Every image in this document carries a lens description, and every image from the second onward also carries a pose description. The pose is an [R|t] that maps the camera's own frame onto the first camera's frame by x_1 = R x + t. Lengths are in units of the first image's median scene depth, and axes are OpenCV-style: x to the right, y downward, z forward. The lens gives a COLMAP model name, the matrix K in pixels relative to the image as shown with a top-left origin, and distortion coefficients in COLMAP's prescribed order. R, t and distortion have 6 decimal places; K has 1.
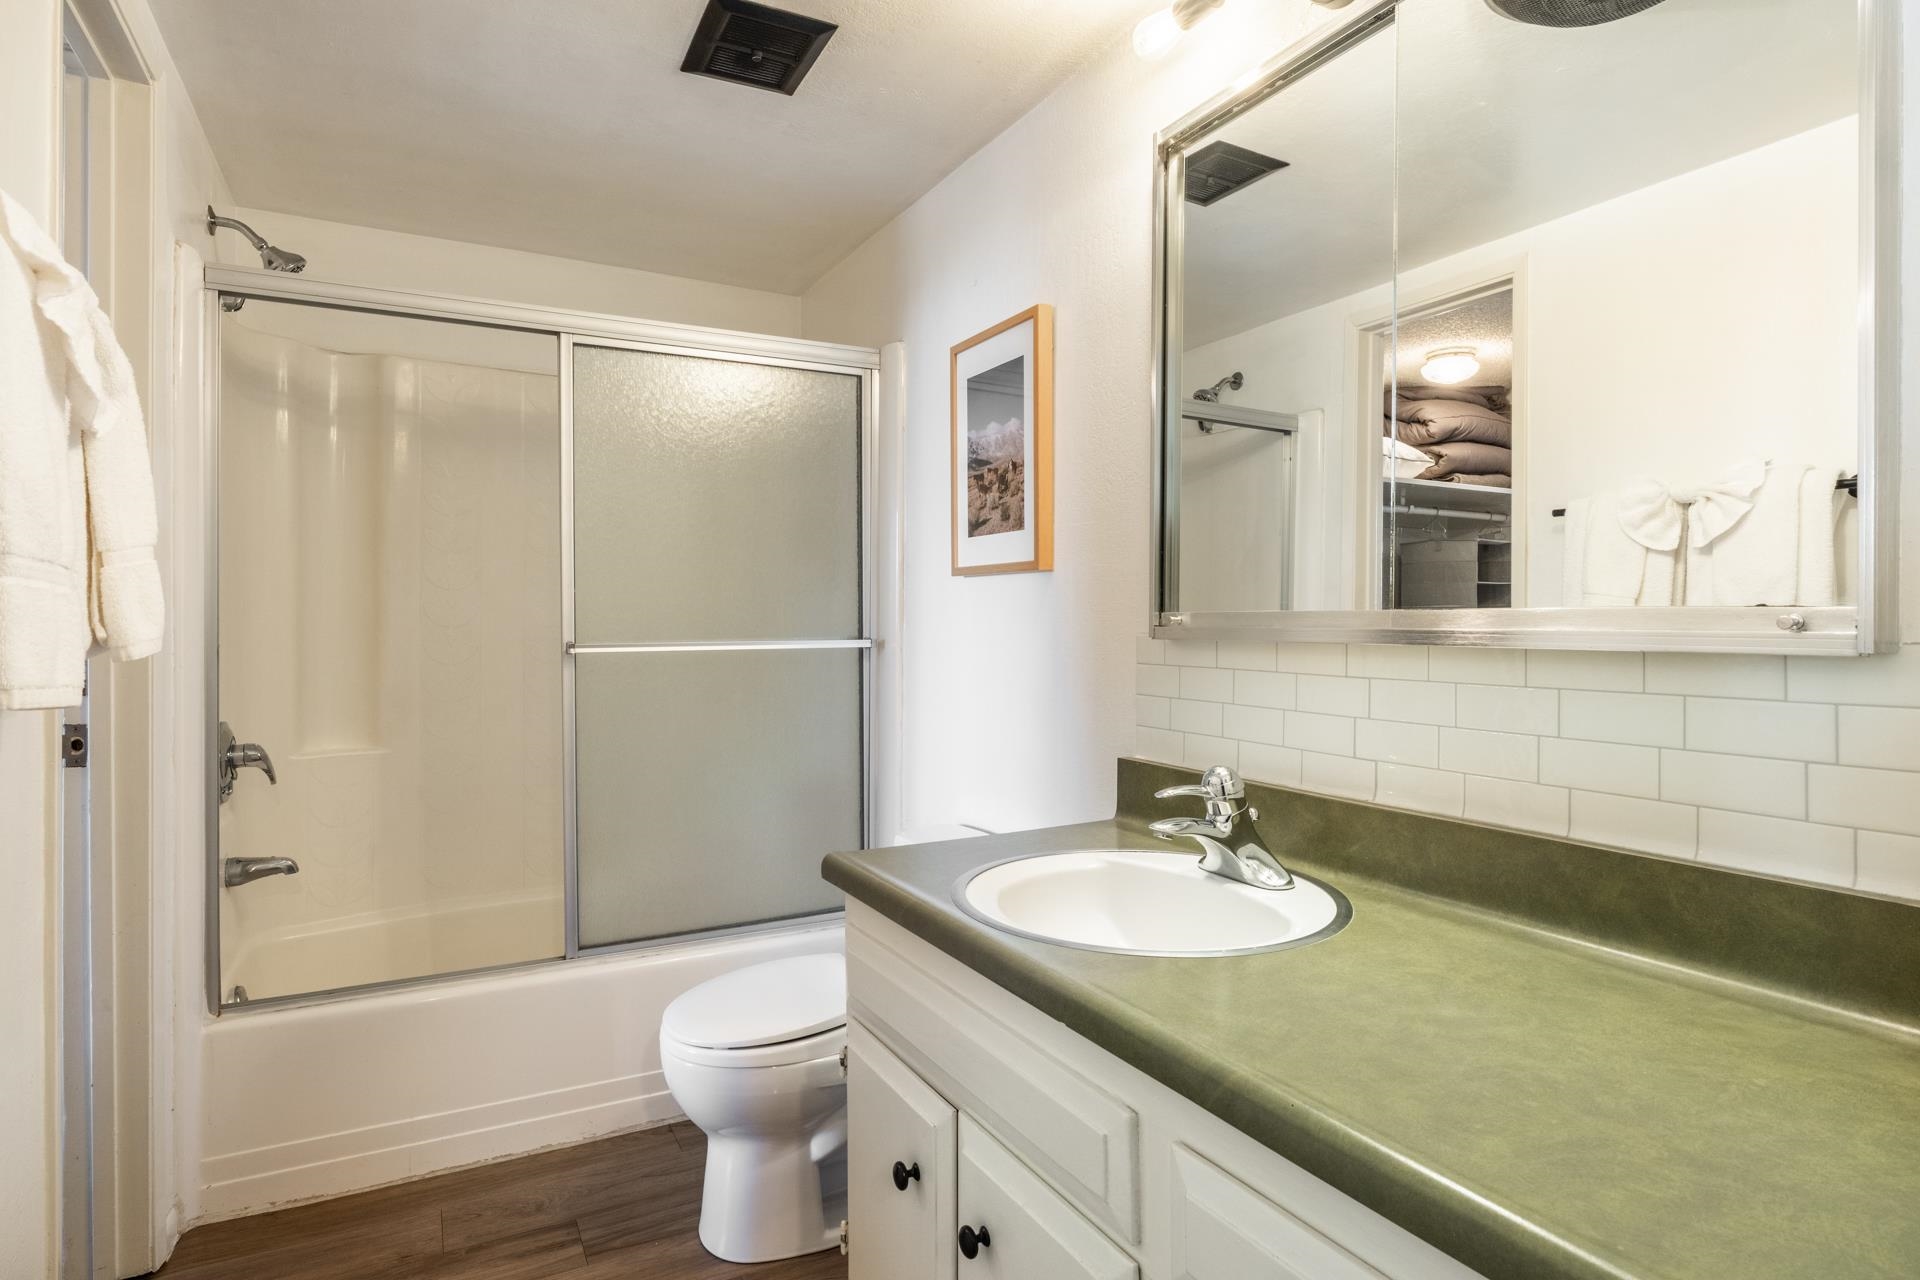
lens RADIAL K [[1011.7, 0, 957.0], [0, 1011.7, 632.3], [0, 0, 1]] dist [-0.004936, -0.002326]
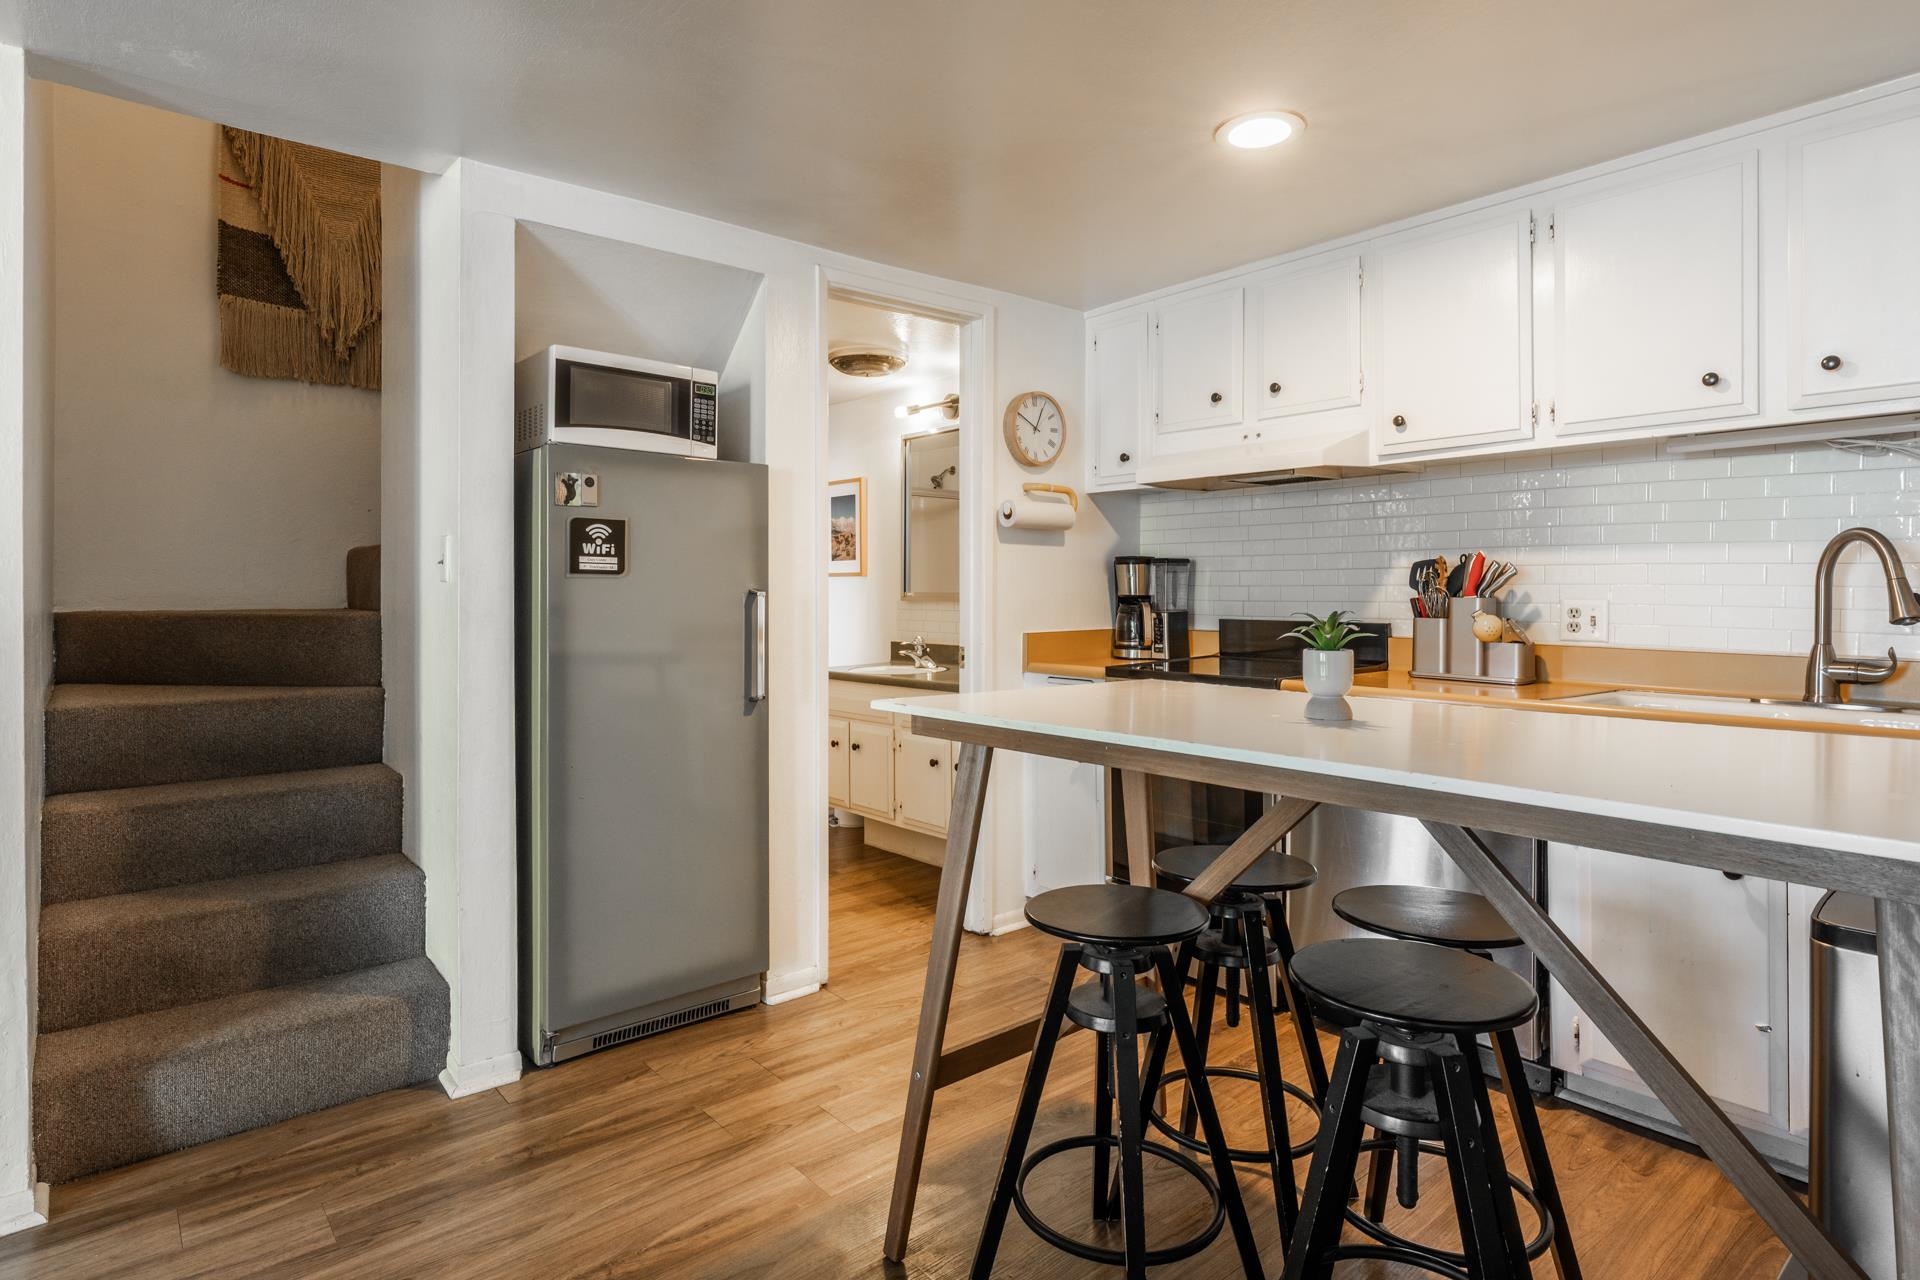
lens RADIAL K [[1011.7, 0, 938.2], [0, 1011.7, 590.6], [0, 0, 1]] dist [-0.004936, -0.002326]
pose [[0.980820, -0.003826, 0.194876, -0.230450], [0.005867, 0.999934, -0.009895, 0.004705], [-0.194826, 0.010849, 0.980778, -1.580883]]
